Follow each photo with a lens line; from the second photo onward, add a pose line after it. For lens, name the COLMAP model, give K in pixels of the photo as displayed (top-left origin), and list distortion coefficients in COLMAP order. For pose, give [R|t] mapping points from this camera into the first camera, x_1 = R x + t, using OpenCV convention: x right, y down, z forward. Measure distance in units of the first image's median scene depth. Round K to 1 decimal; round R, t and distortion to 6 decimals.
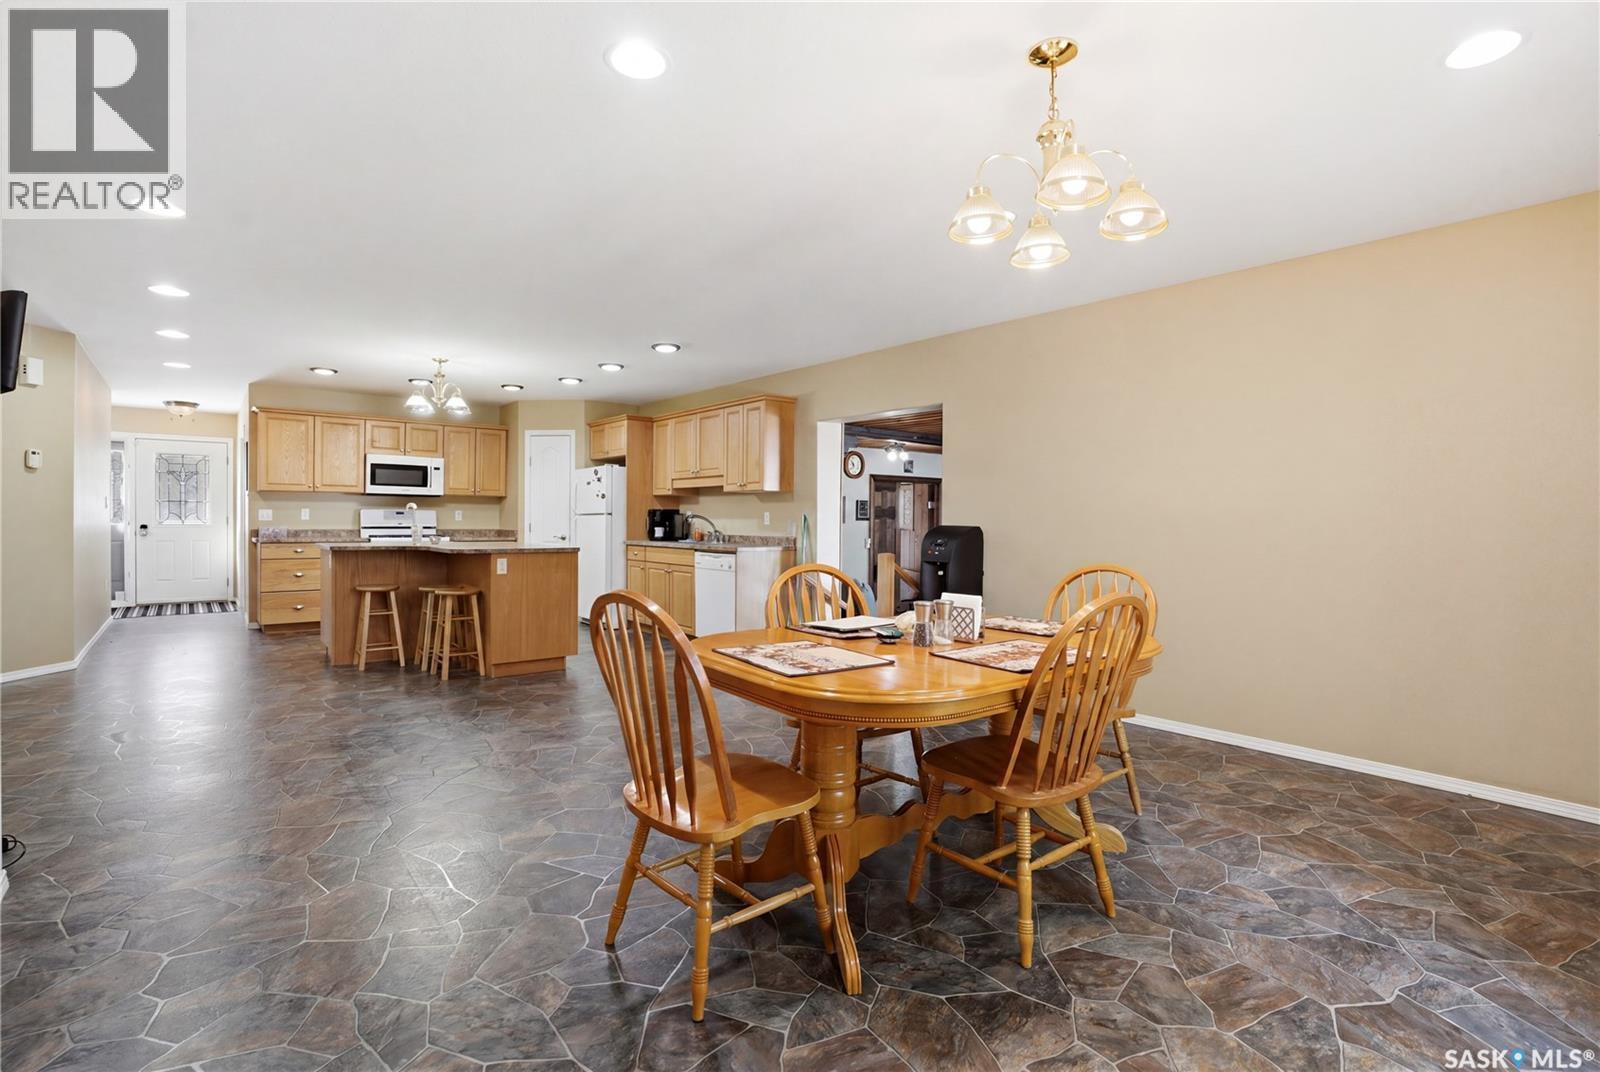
lens RADIAL K [[752.8, 0, 805.0], [0, 752.8, 528.7], [0, 0, 1]] dist [-0.056127, 0.017961]
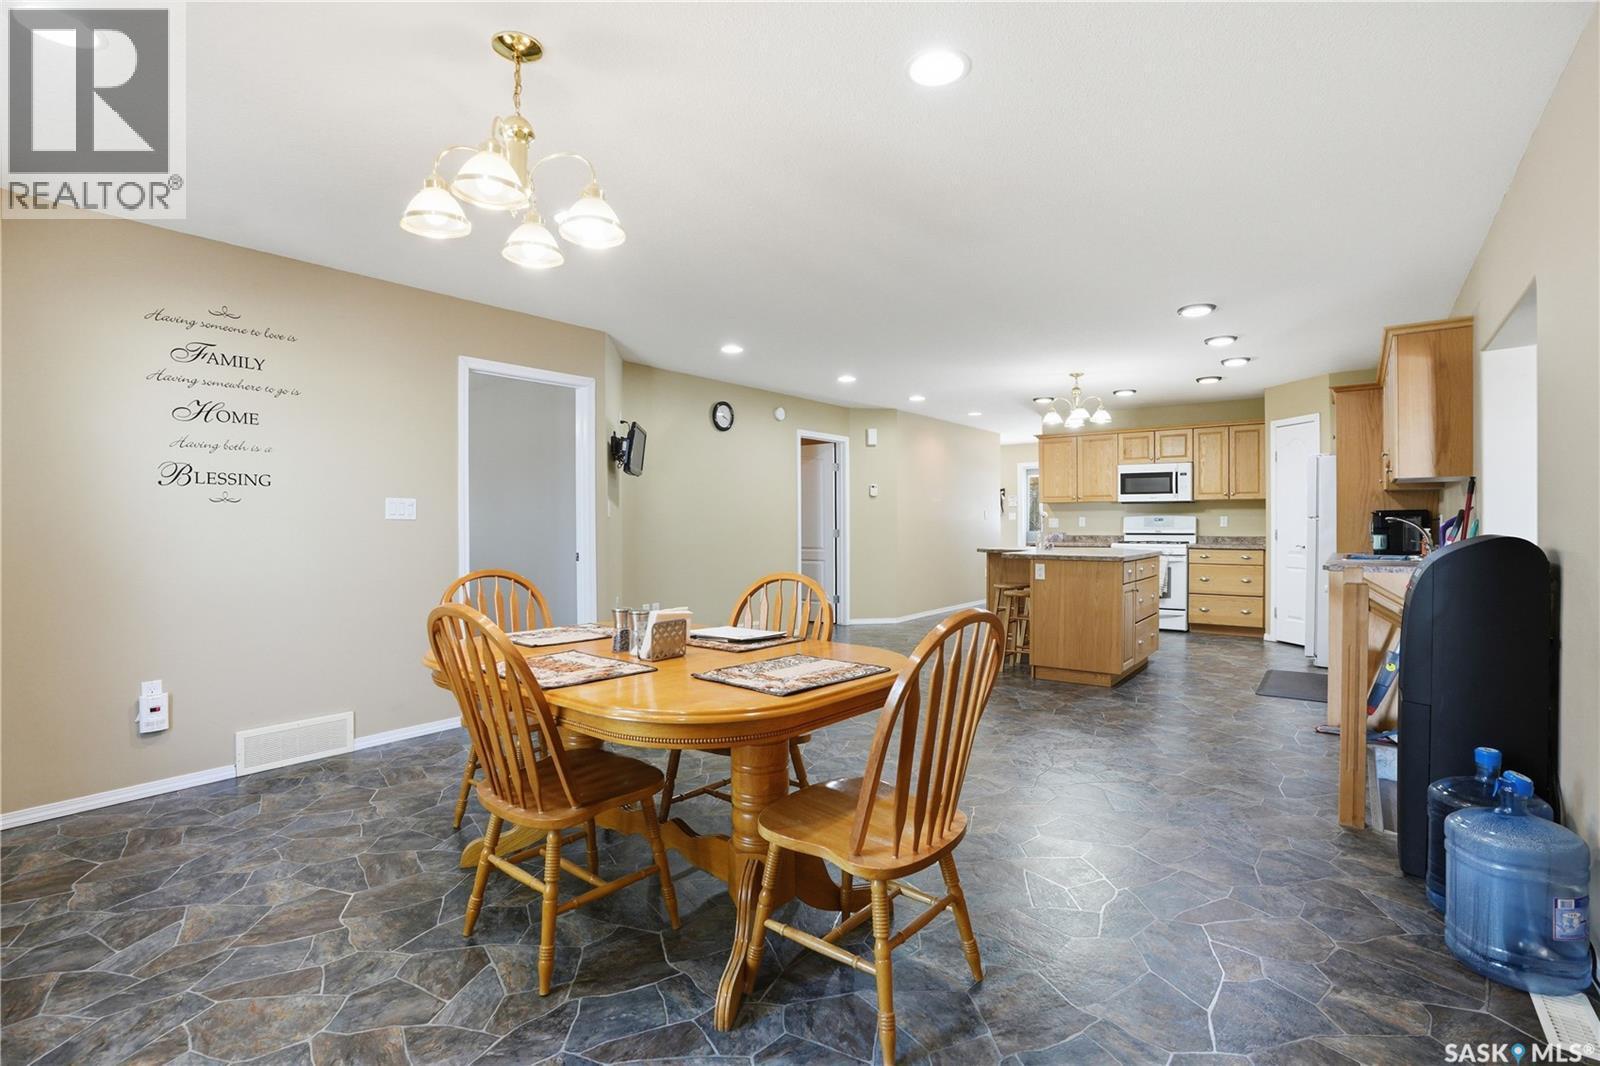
lens RADIAL K [[752.8, 0, 806.0], [0, 752.8, 523.0], [0, 0, 1]] dist [-0.056127, 0.017961]
pose [[0.211794, -0.008244, -0.977280, 0.544397], [-0.006994, 0.999926, -0.009950, -0.004438], [0.977289, 0.008943, 0.211720, 0.461009]]
